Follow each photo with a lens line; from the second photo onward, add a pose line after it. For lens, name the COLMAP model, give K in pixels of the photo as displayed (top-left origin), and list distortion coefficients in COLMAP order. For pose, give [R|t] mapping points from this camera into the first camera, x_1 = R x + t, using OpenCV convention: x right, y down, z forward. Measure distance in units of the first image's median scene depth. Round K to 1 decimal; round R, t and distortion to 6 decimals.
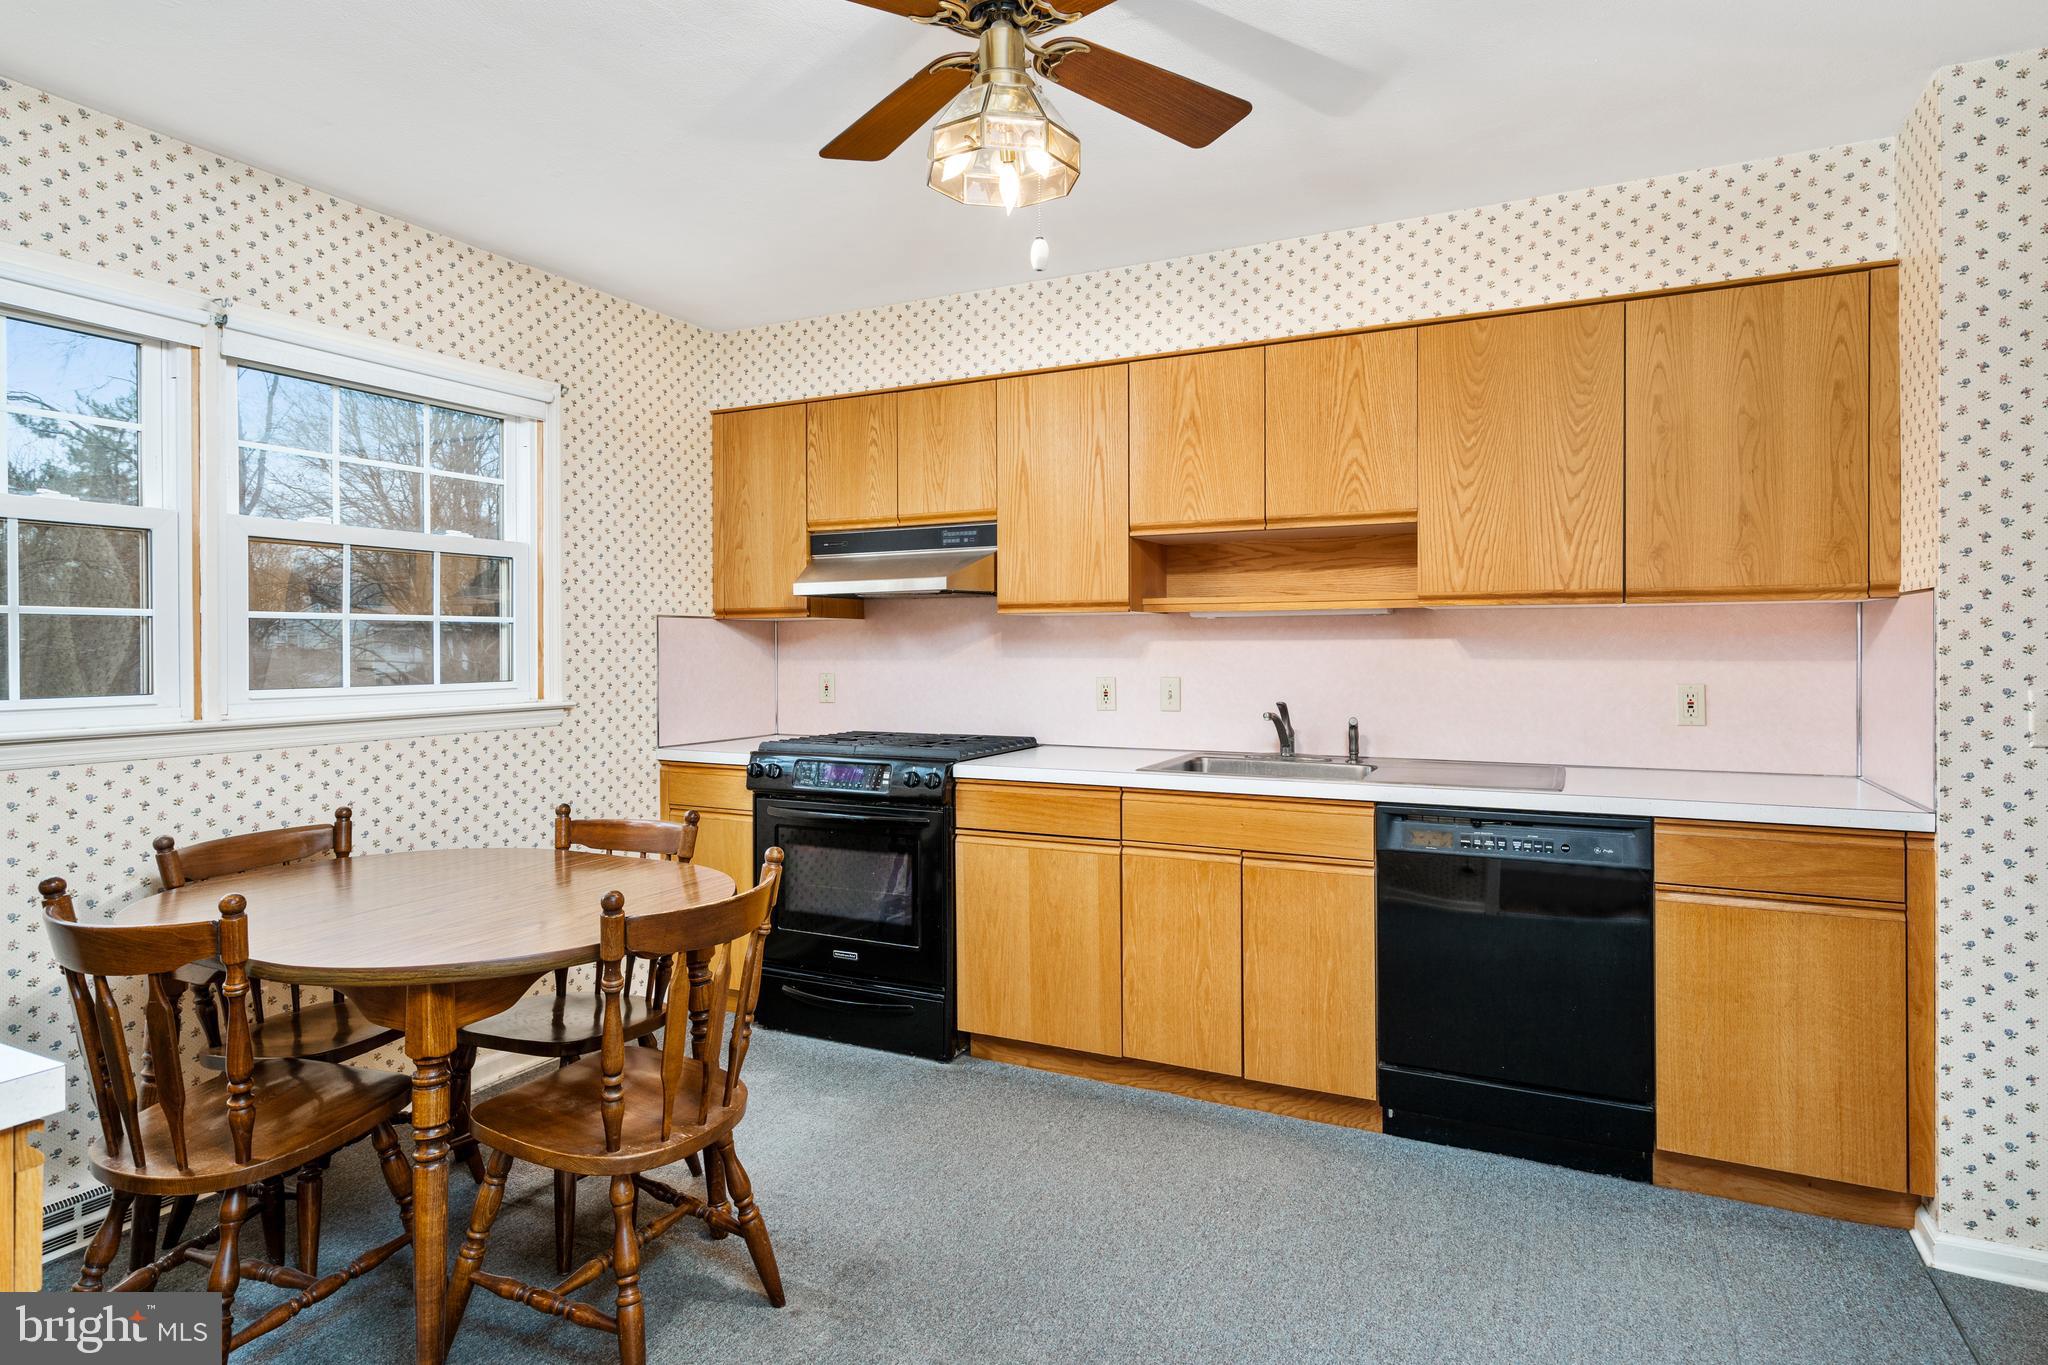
lens RADIAL K [[1108.2, 0, 1025.8], [0, 1108.2, 646.4], [0, 0, 1]] dist [-0.001490, -0.000172]
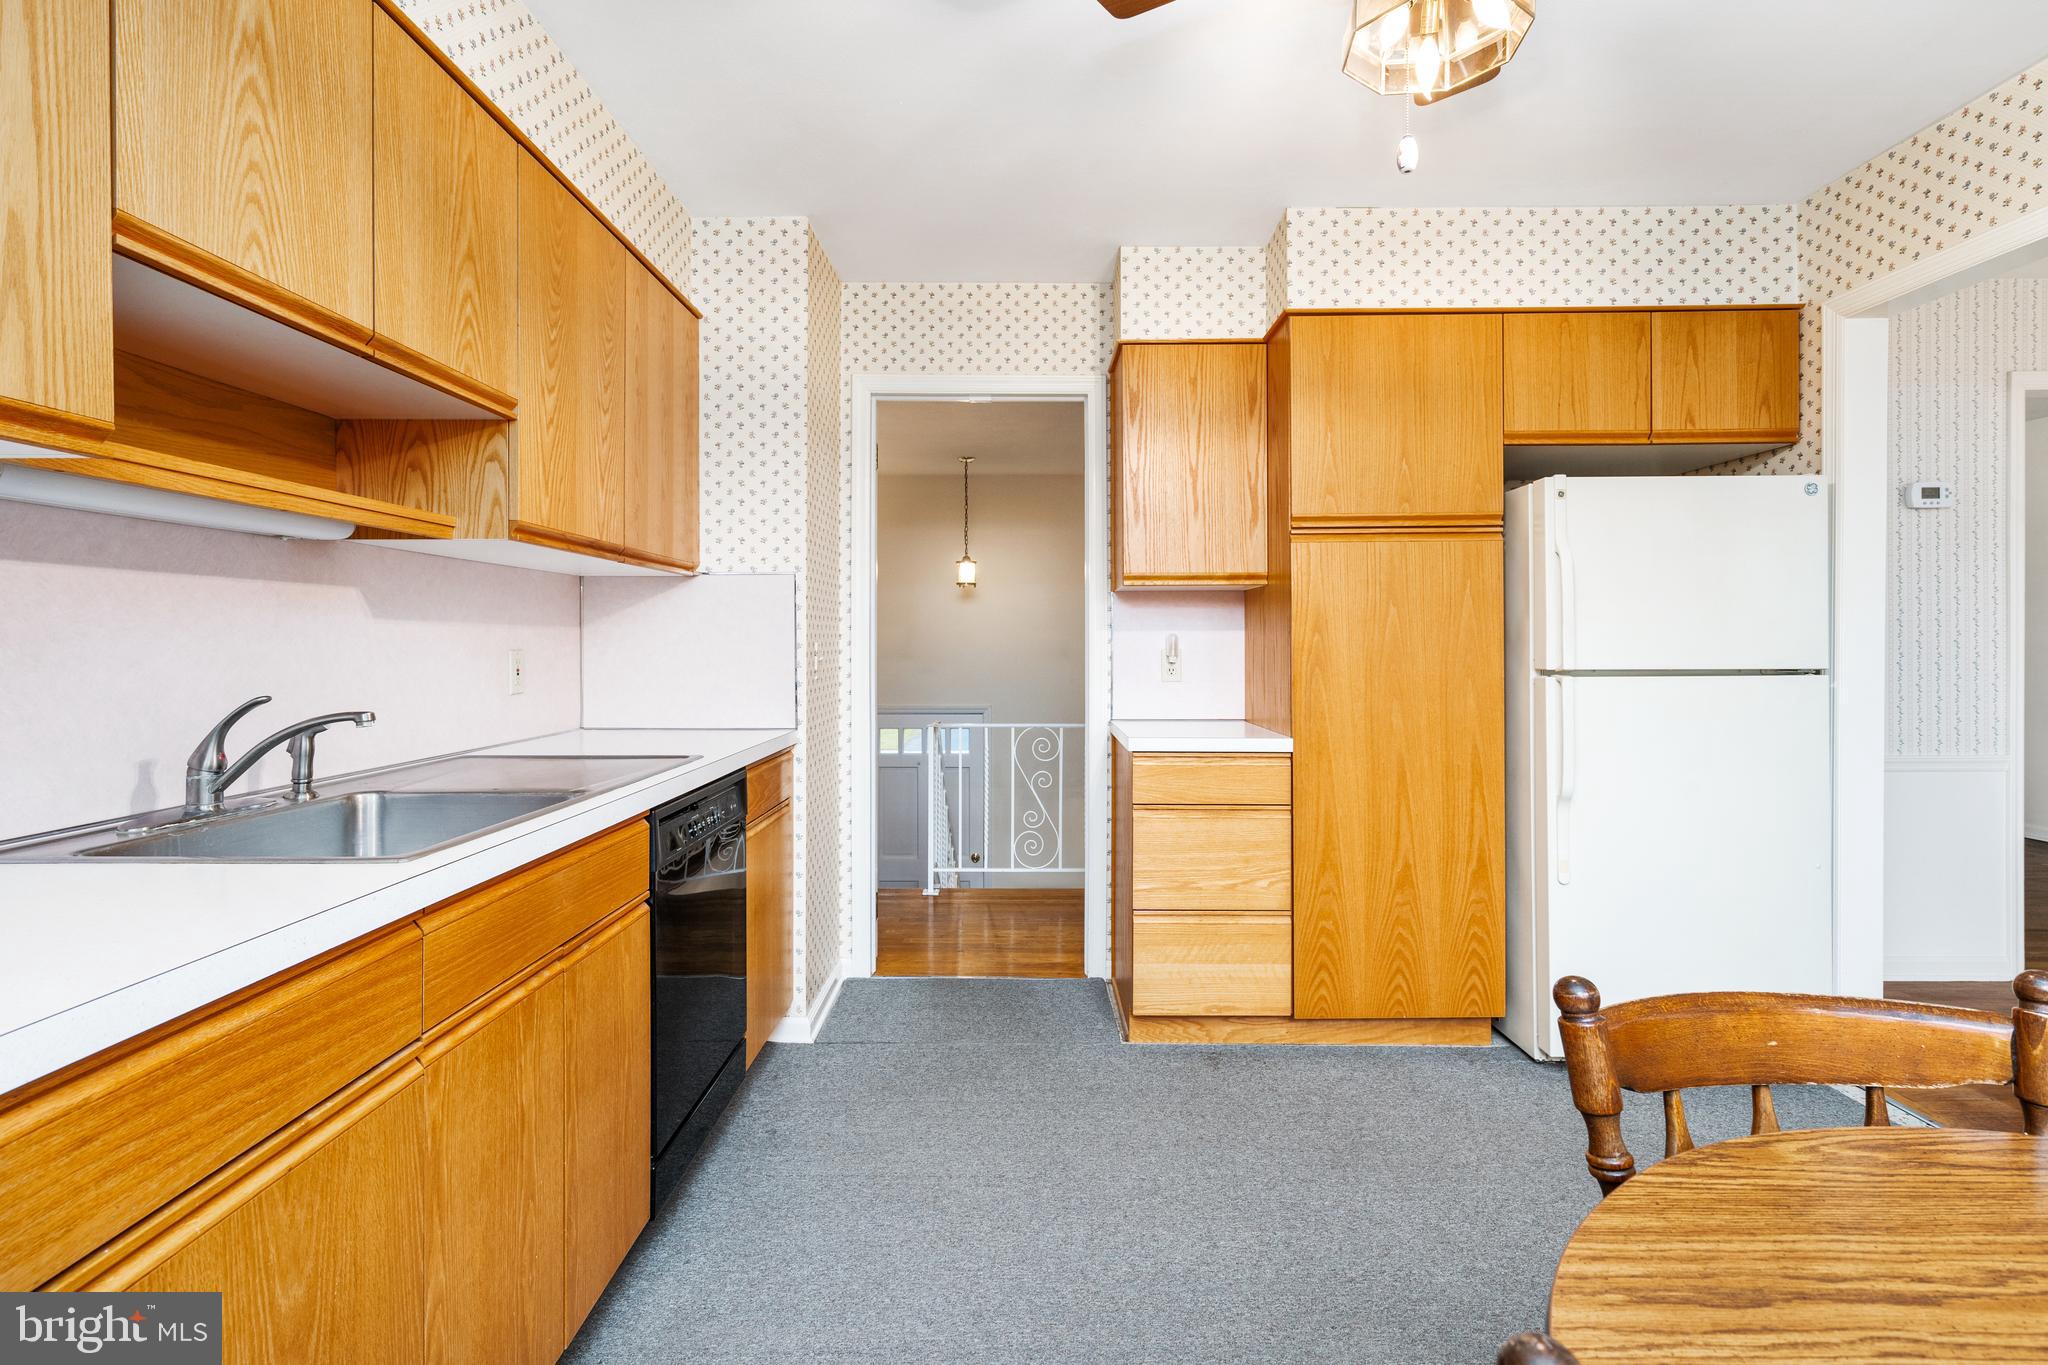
lens RADIAL K [[993.5, 0, 1024.0], [0, 993.5, 647.0], [0, 0, 1]] dist [0.001383, 0.000718]
pose [[-0.440650, 0.002158, 0.897676, -0.297790], [0.005266, 0.999986, 0.000181, 0.028042], [-0.897664, 0.004807, -0.440655, 0.833896]]
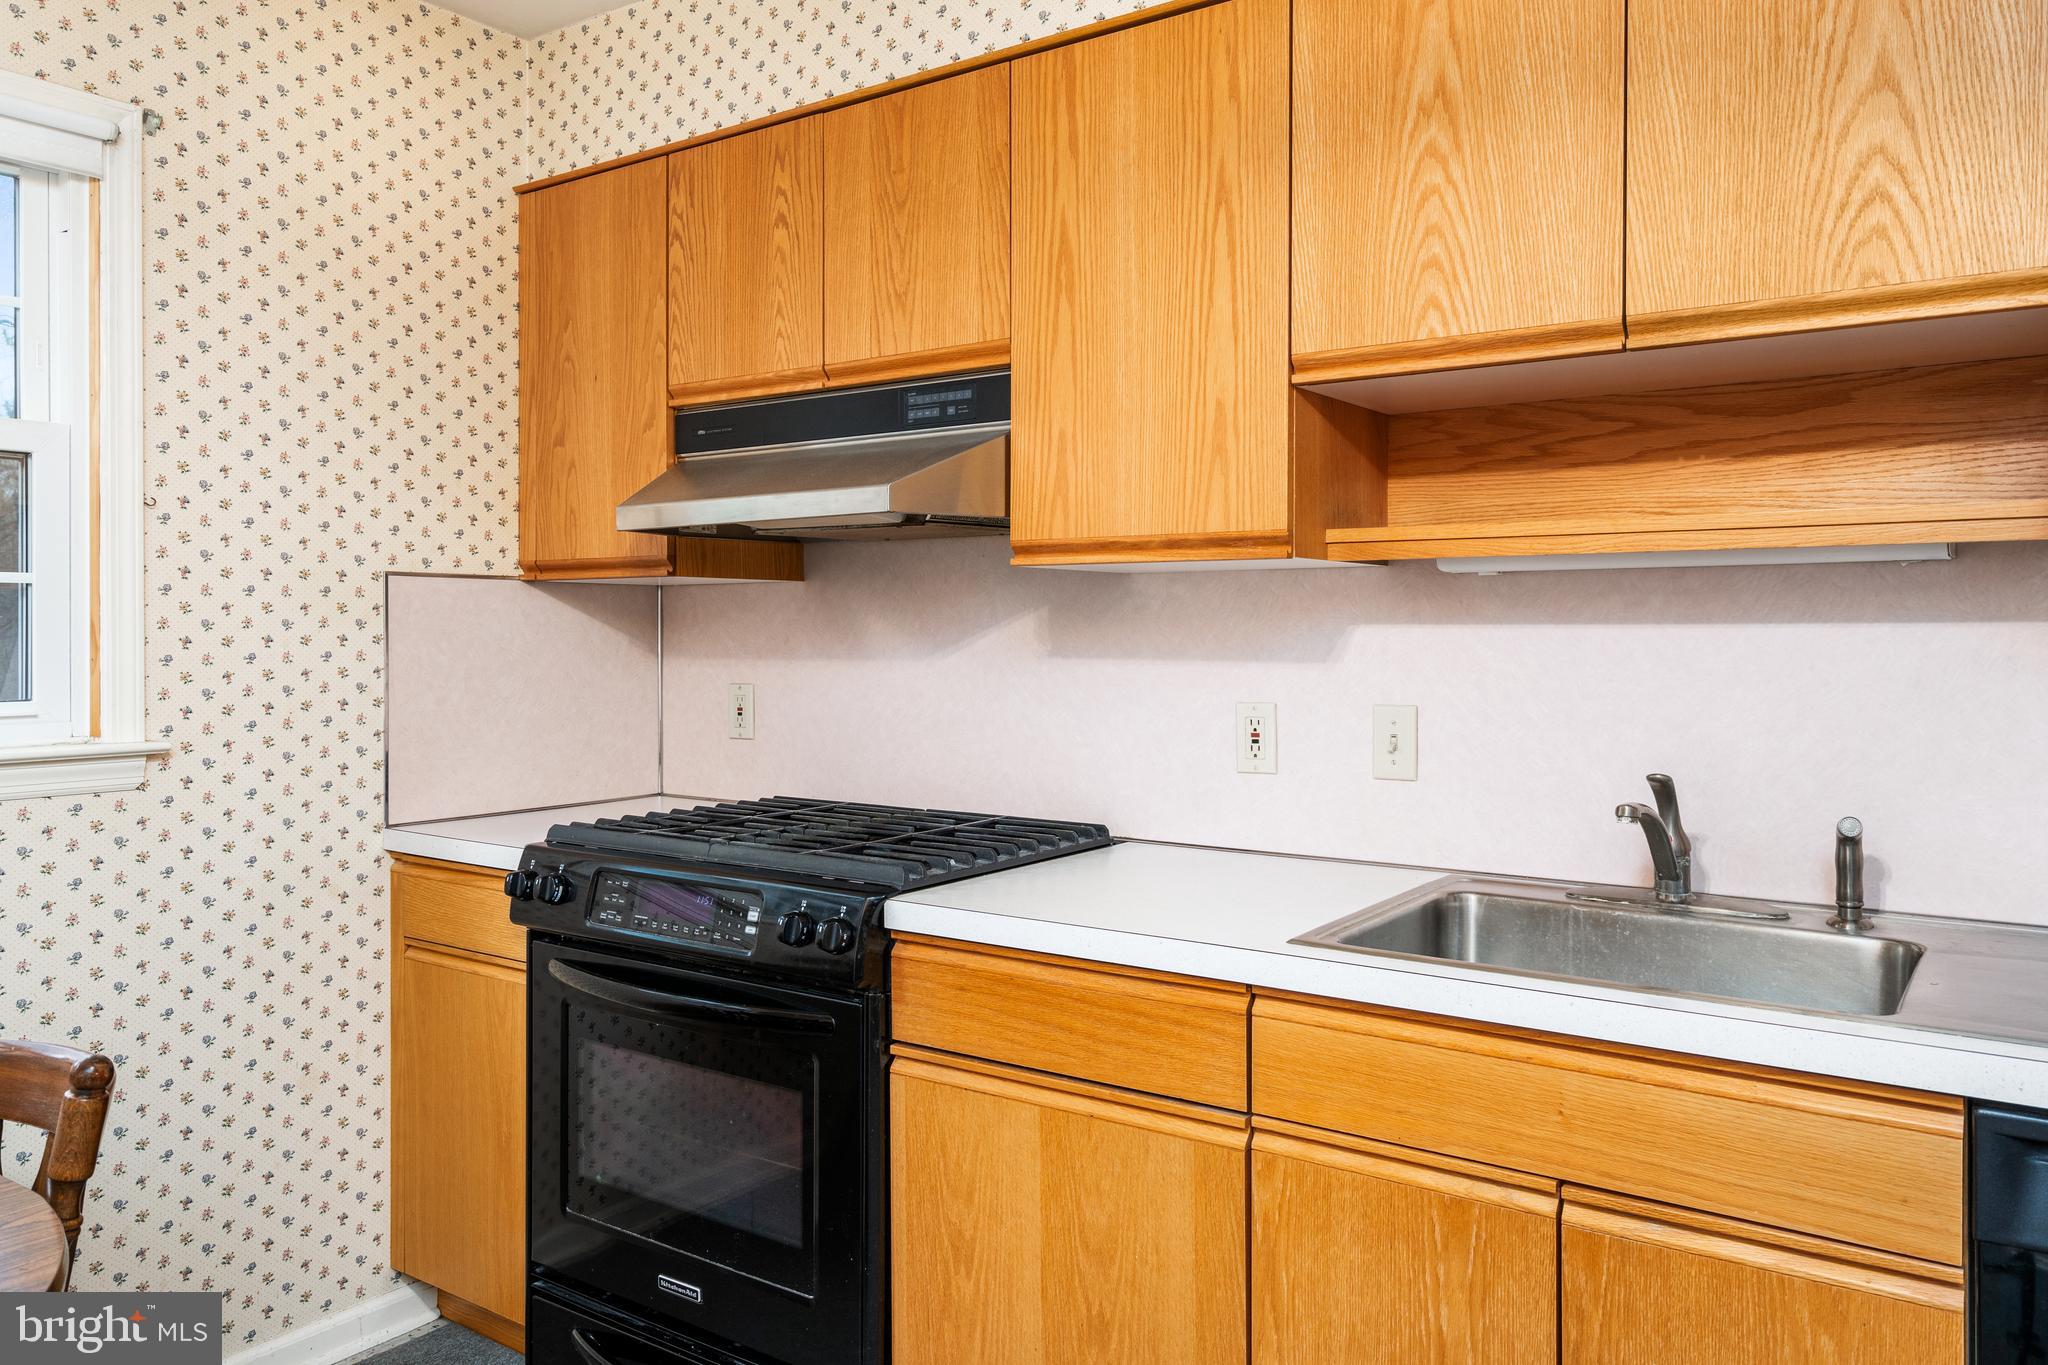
lens RADIAL K [[1465.1, 0, 1021.0], [0, 1465.1, 637.4], [0, 0, 1]] dist [0.008965, 0.002192]
pose [[0.987655, 0.004541, -0.156579, 0.075102], [-0.003592, 0.999973, 0.006341, -0.003152], [0.156603, -0.005700, 0.987645, 0.393366]]
